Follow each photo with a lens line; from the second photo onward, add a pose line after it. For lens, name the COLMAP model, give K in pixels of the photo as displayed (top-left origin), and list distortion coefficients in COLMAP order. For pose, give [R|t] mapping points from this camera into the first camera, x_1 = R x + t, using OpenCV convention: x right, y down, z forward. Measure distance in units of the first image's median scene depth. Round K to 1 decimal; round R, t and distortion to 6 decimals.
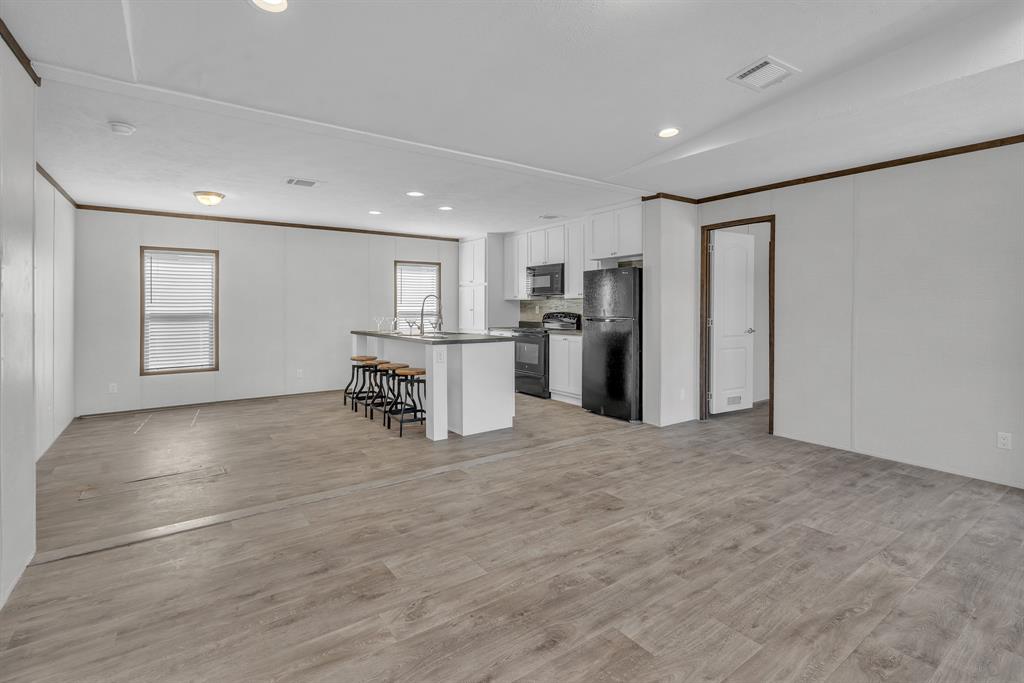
lens RADIAL K [[466.0, 0, 511.1], [0, 466.0, 306.2], [0, 0, 1]] dist [-0.009225, 0.003121]
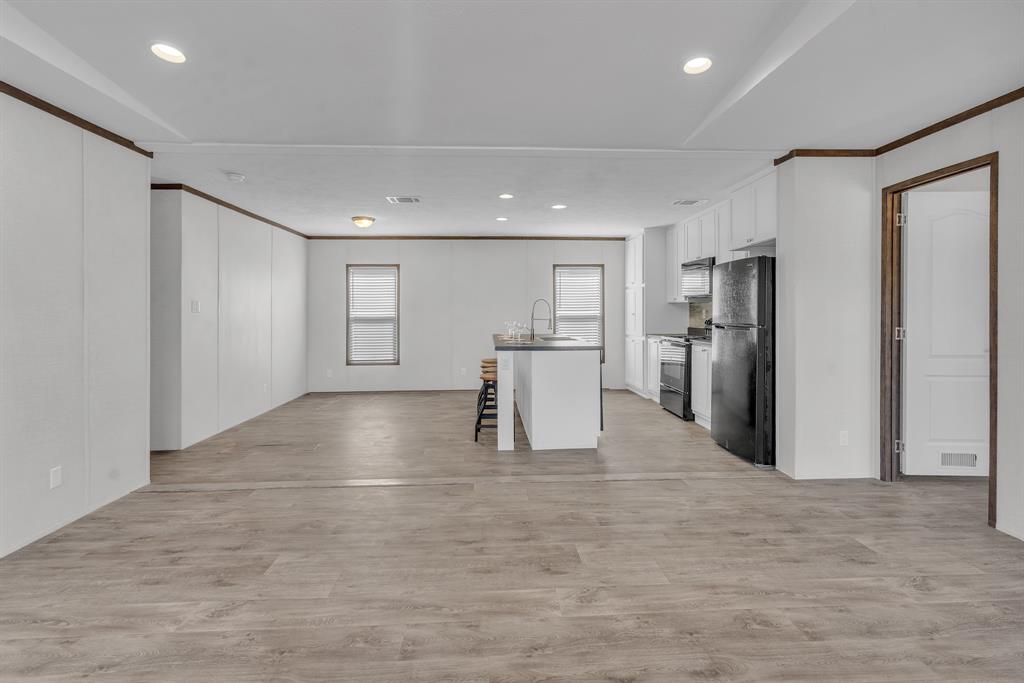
lens RADIAL K [[466.0, 0, 523.0], [0, 466.0, 311.4], [0, 0, 1]] dist [-0.009225, 0.003121]
pose [[0.852997, -0.002388, -0.521910, 0.324028], [0.004366, 0.999987, 0.002559, -0.000703], [0.521898, -0.004461, 0.852996, 0.172729]]
